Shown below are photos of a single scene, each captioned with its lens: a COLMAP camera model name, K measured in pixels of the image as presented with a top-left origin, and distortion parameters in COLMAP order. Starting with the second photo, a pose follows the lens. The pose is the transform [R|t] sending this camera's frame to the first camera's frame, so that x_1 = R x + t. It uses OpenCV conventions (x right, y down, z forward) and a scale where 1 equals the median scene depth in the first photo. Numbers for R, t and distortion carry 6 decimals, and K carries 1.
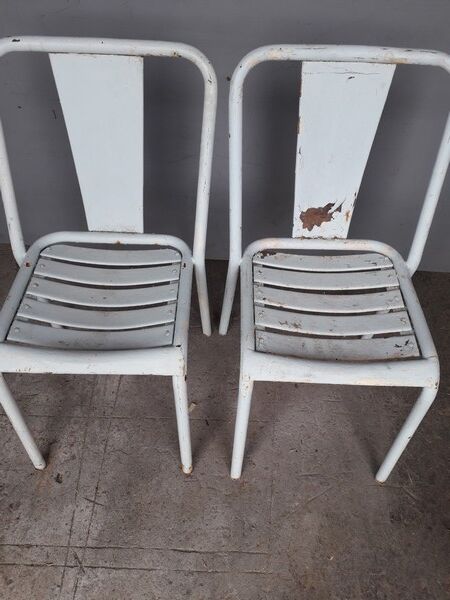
lens RADIAL K [[483.3, 0, 215.8], [0, 483.3, 303.6], [0, 0, 1]] dist [0.074574, -0.099059]
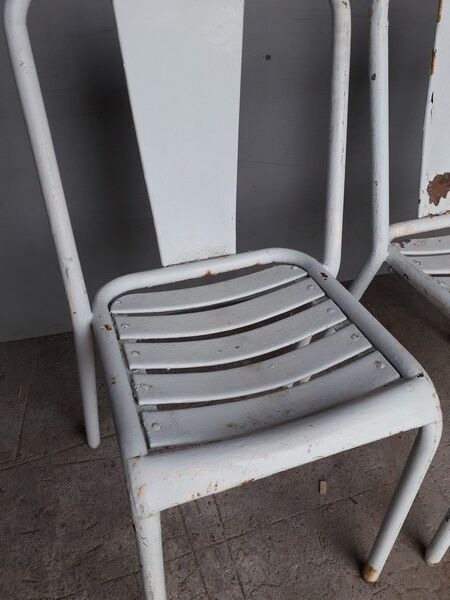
lens RADIAL K [[483.3, 0, 220.0], [0, 483.3, 304.2], [0, 0, 1]] dist [0.074574, -0.099059]
pose [[0.936271, -0.230291, 0.265259, -0.391470], [0.269908, 0.954914, -0.123647, 0.006678], [-0.224825, 0.187362, 0.956216, 0.357119]]
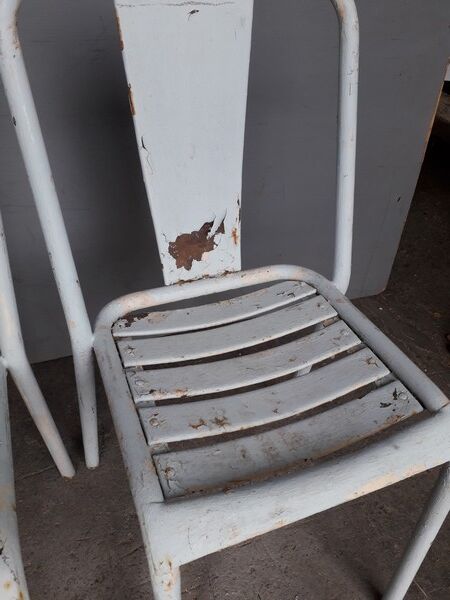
lens RADIAL K [[483.3, 0, 222.1], [0, 483.3, 299.3], [0, 0, 1]] dist [0.074574, -0.099059]
pose [[0.919121, -0.227174, 0.321881, 0.017477], [0.283120, 0.949009, -0.138658, -0.009406], [-0.273969, 0.218574, 0.936572, 0.395807]]
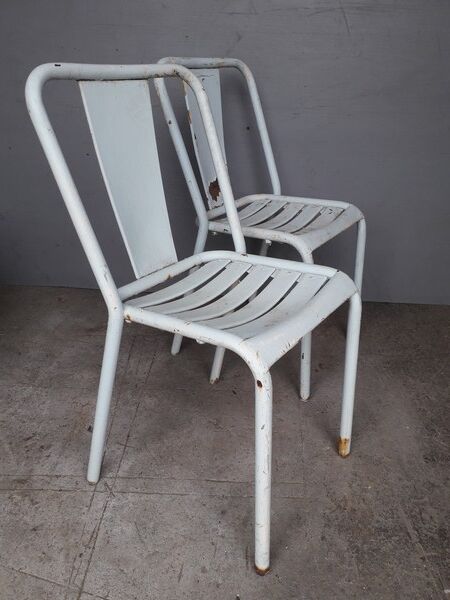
lens RADIAL K [[483.3, 0, 218.0], [0, 483.3, 305.5], [0, 0, 1]] dist [0.074574, -0.099059]
pose [[0.999988, 0.001100, 0.004867, -0.069636], [0.001008, 0.910760, -0.412936, 0.601501], [-0.004887, 0.412936, 0.910747, -0.028967]]
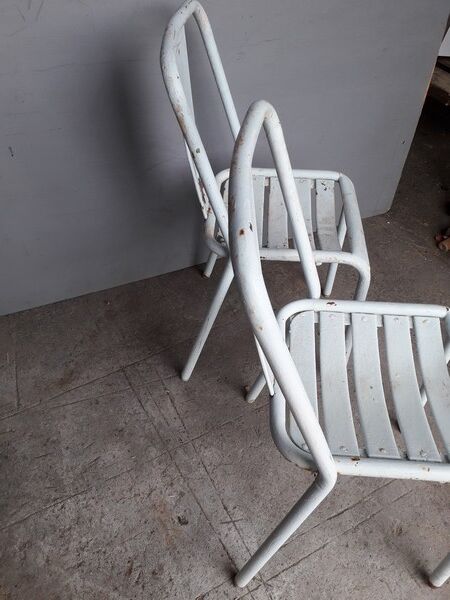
lens RADIAL K [[483.3, 0, 217.6], [0, 483.3, 309.1], [0, 0, 1]] dist [0.074574, -0.099059]
pose [[0.855680, -0.334106, 0.395202, -0.544523], [0.365469, 0.930813, -0.004388, 0.027160], [-0.366393, 0.148189, 0.918584, 0.106511]]
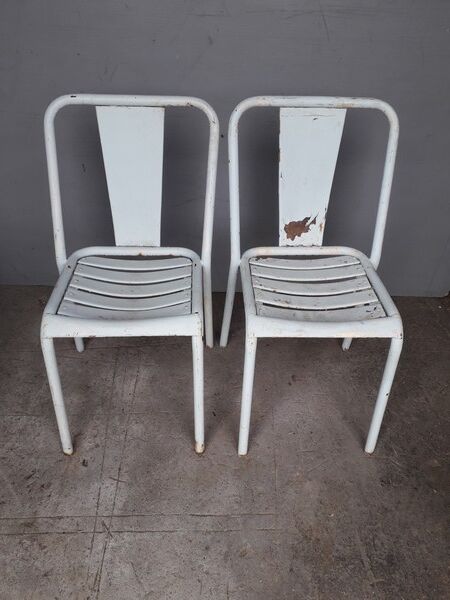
lens RADIAL K [[483.3, 0, 215.5], [0, 483.3, 305.7], [0, 0, 1]] dist [0.074574, -0.099059]
pose [[0.998721, -0.029380, 0.041139, -0.064823], [0.037272, 0.977719, -0.206585, 0.275308], [-0.034153, 0.207854, 0.977564, -0.194769]]
